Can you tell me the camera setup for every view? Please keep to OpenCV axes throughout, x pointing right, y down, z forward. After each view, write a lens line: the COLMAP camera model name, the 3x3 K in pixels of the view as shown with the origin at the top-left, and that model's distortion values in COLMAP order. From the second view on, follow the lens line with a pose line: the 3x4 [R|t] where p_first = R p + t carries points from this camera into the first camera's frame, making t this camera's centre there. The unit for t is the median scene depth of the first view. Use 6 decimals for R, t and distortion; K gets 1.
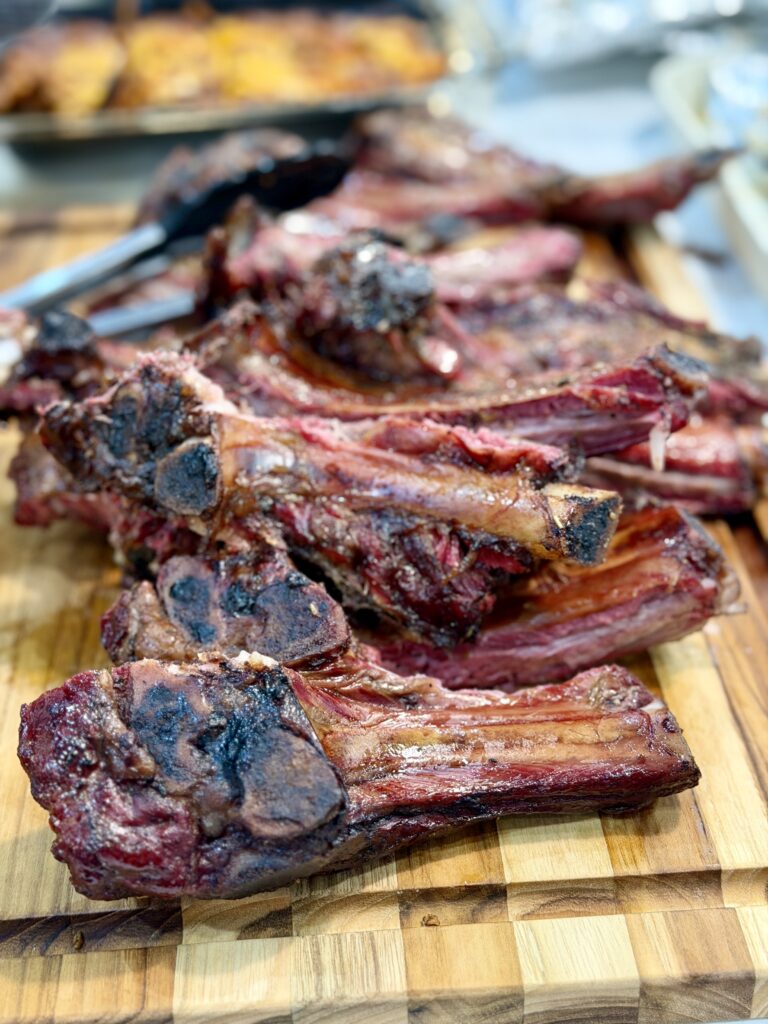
lens RADIAL K [[1471.4, 0, 384.0], [0, 1471.4, 512.0], [0, 0, 1]] dist [0.179287, -0.693672]
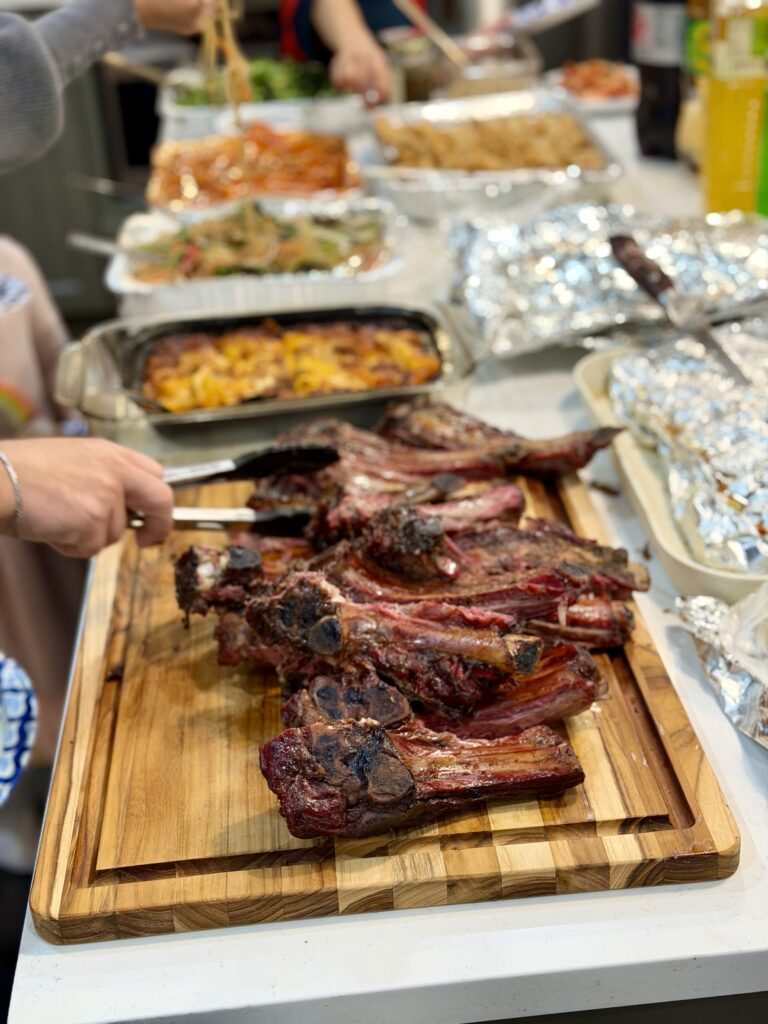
lens RADIAL K [[1471.4, 0, 384.0], [0, 1471.4, 512.0], [0, 0, 1]] dist [0.179287, -0.693672]
pose [[0.999622, -0.024936, 0.011578, -0.072116], [0.026006, 0.994240, -0.103978, 0.019234], [-0.008919, 0.104240, 0.994512, -0.983263]]
